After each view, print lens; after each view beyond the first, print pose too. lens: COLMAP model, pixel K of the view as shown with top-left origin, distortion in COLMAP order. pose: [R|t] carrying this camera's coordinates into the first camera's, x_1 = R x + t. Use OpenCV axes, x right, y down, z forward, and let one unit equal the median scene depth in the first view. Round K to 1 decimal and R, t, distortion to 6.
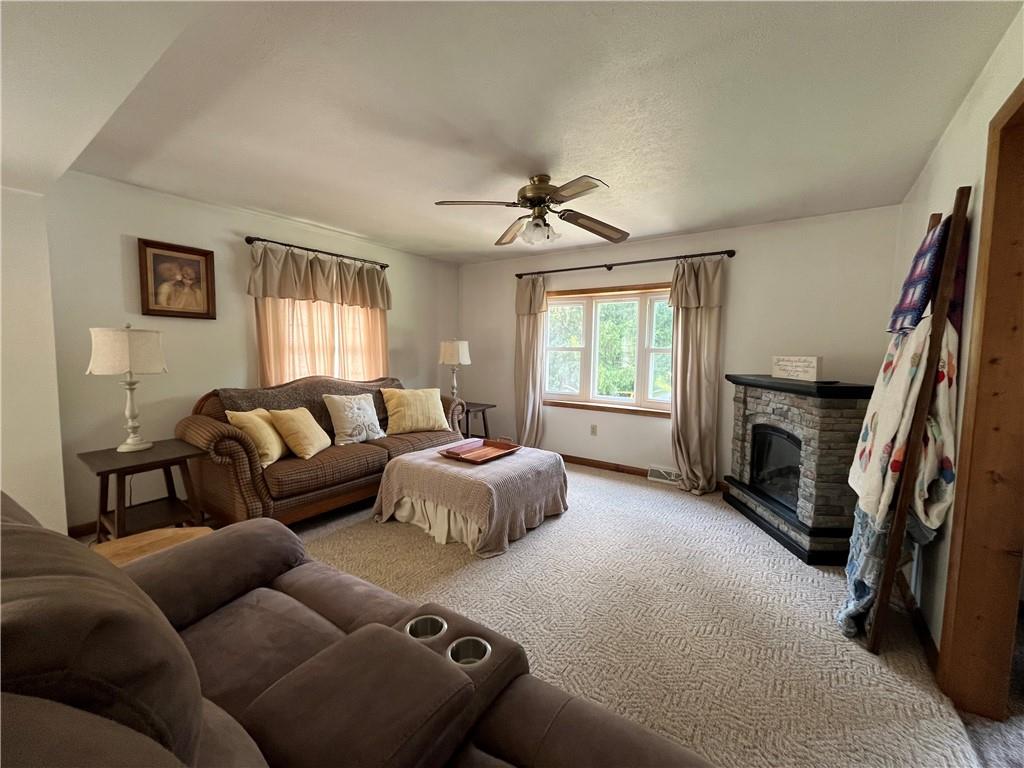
lens RADIAL K [[417.3, 0, 514.3], [0, 417.3, 383.6], [0, 0, 1]] dist [-0.002106, 0.000003]
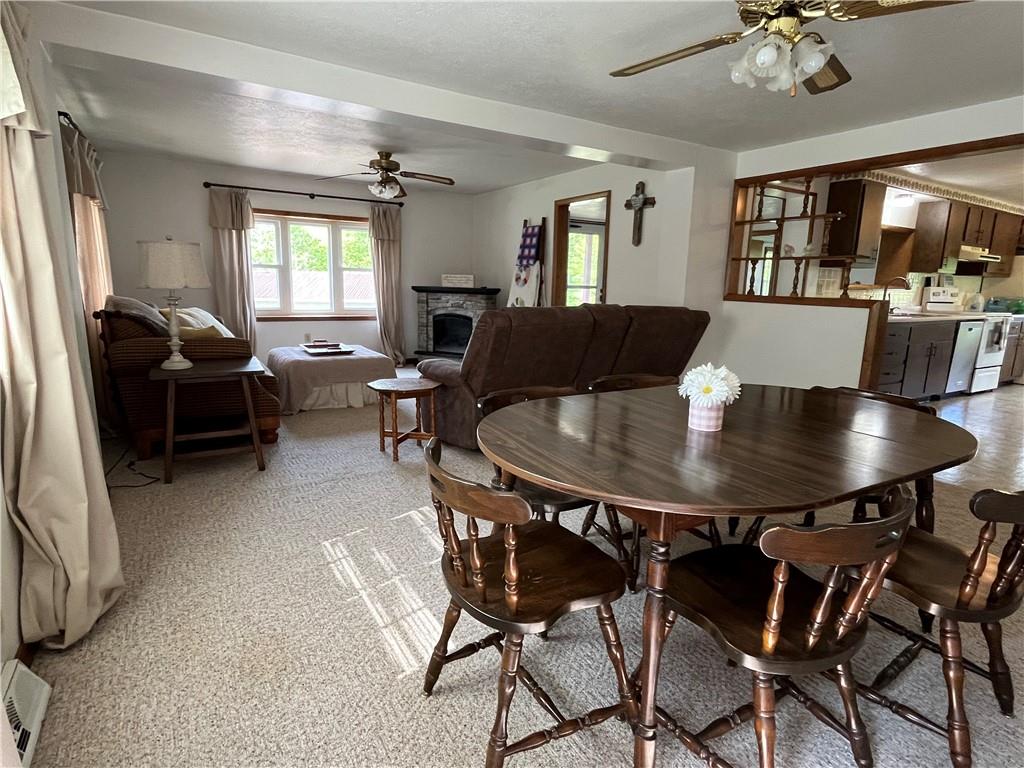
lens RADIAL K [[542.5, 0, 512.0], [0, 542.5, 384.0], [0, 0, 1]] dist [-0.001643, -0.000406]
pose [[0.394335, -0.174938, 0.902162, -1.335303], [0.052285, 0.984394, 0.168030, 0.018384], [-0.917478, -0.019090, 0.397328, -0.172913]]
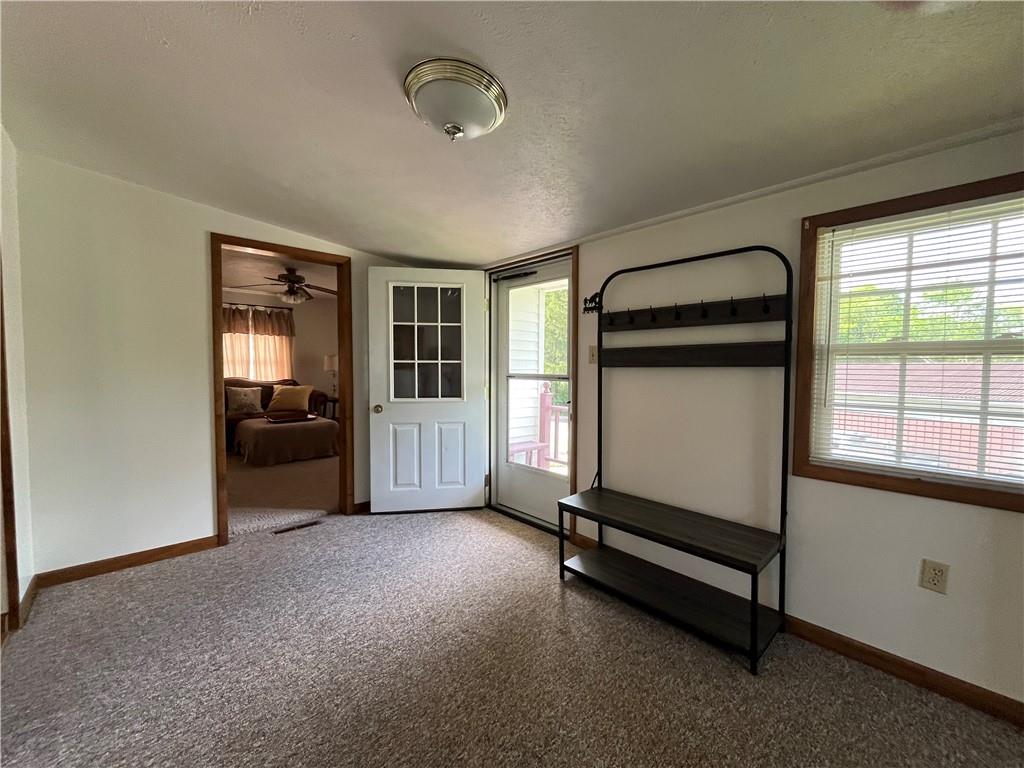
lens RADIAL K [[417.3, 0, 514.3], [0, 417.3, 383.6], [0, 0, 1]] dist [-0.002106, 0.000003]
pose [[0.979836, 0.001773, -0.199798, 1.139914], [-0.009137, 0.999312, -0.035942, 0.068076], [0.199597, 0.037043, 0.979178, -0.504559]]
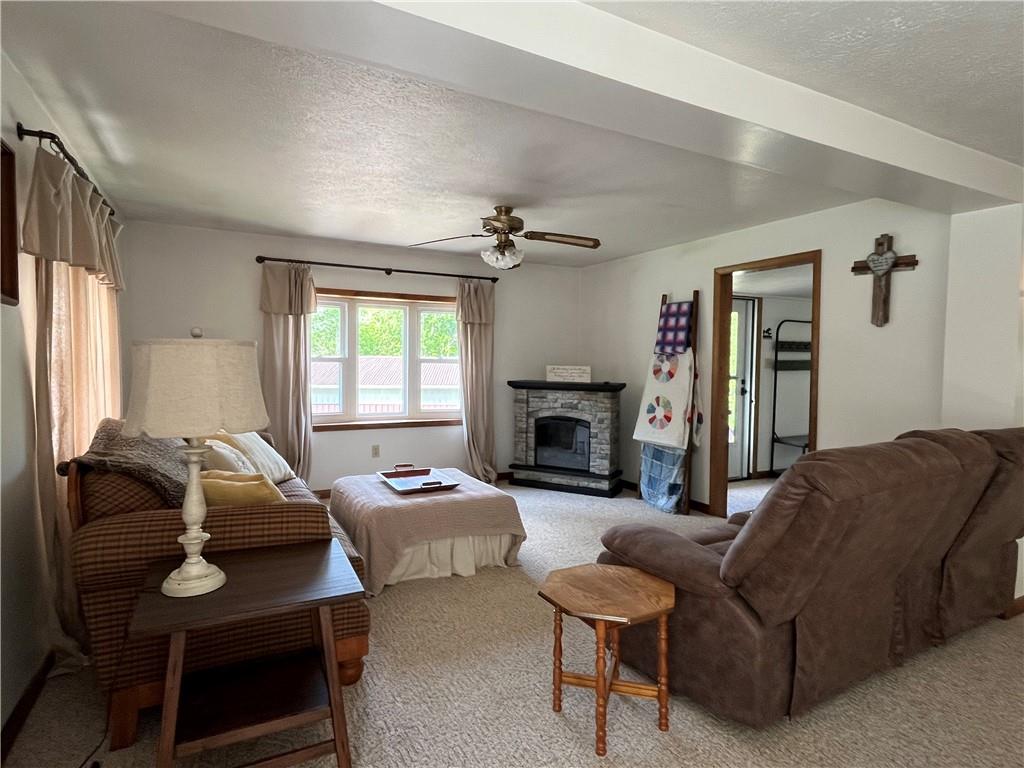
lens RADIAL K [[554.3, 0, 514.2], [0, 554.3, 386.1], [0, 0, 1]] dist [-0.001075, -0.000191]
pose [[0.445386, -0.051577, 0.893852, -0.995623], [0.066092, 0.997510, 0.024626, -0.049465], [-0.892896, 0.048109, 0.447686, 0.279712]]
